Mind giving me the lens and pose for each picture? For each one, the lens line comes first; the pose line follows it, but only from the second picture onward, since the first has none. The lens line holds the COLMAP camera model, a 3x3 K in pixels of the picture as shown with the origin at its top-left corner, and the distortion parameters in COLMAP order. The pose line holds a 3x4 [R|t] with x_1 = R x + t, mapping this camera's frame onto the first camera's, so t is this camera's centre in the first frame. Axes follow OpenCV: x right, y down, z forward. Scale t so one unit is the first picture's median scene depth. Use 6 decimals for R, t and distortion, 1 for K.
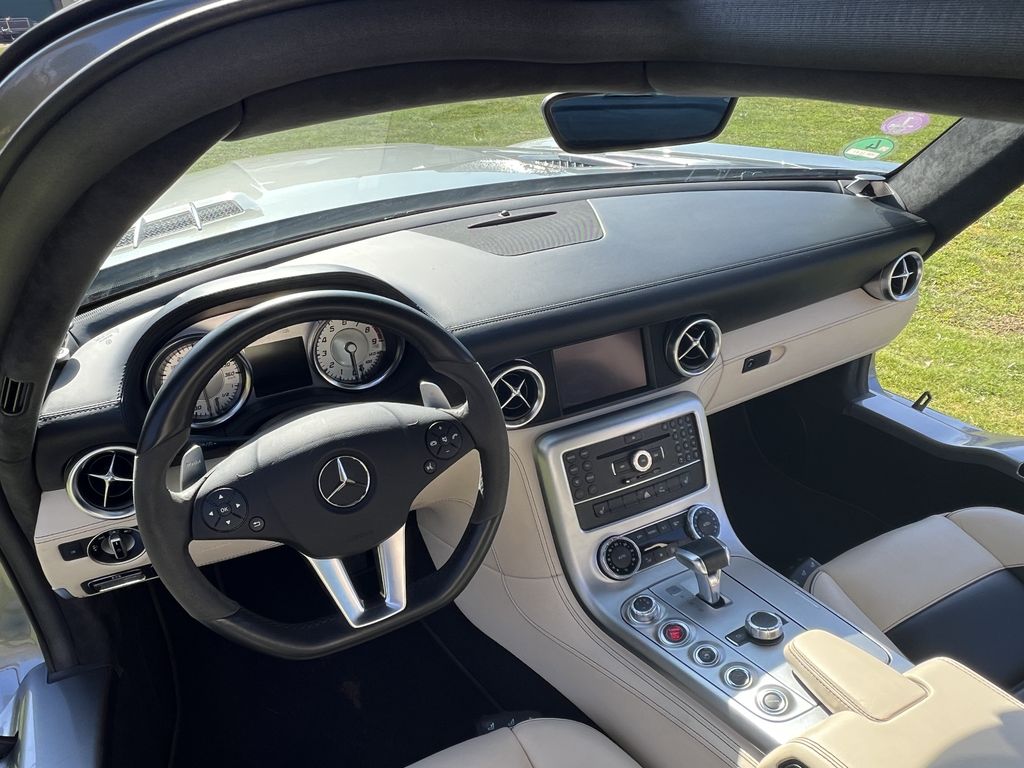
lens RADIAL K [[735.6, 0, 509.0], [0, 735.6, 389.5], [0, 0, 1]] dist [0.008242, 0.004701]
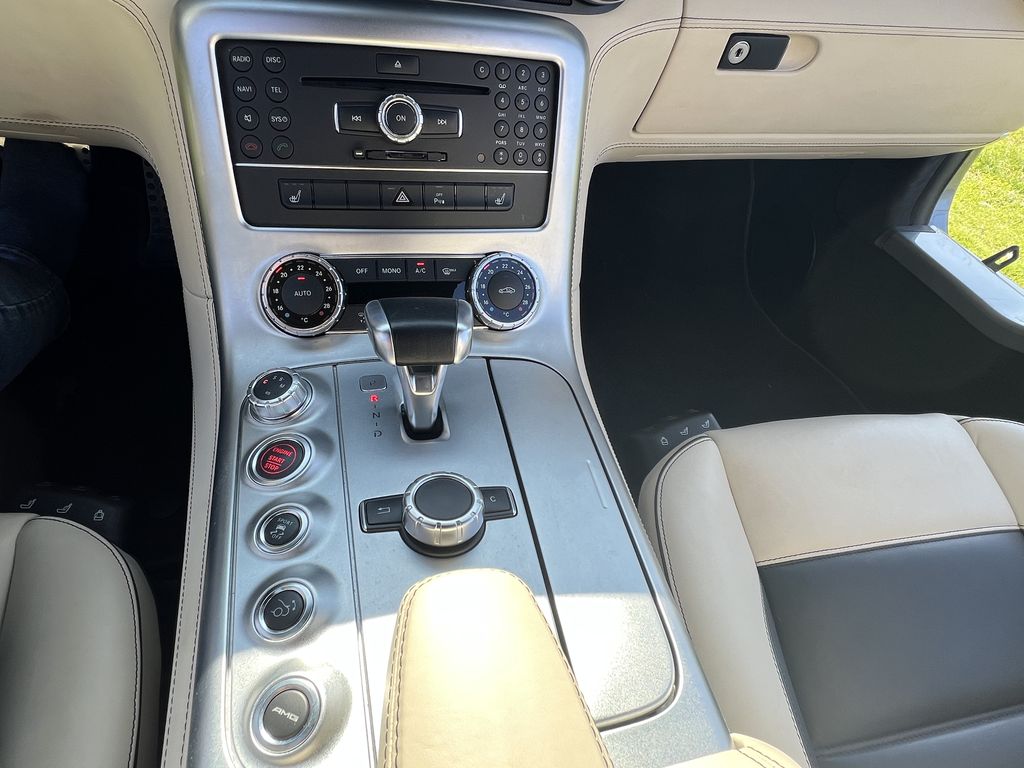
lens RADIAL K [[617.7, 0, 512.8], [0, 617.7, 401.2], [0, 0, 1]] dist [-0.004525, -0.001462]
pose [[0.953208, 0.295959, -0.061660, 0.329358], [-0.263178, 0.912734, 0.312496, 0.119882], [0.148765, -0.281646, 0.947916, 0.577474]]
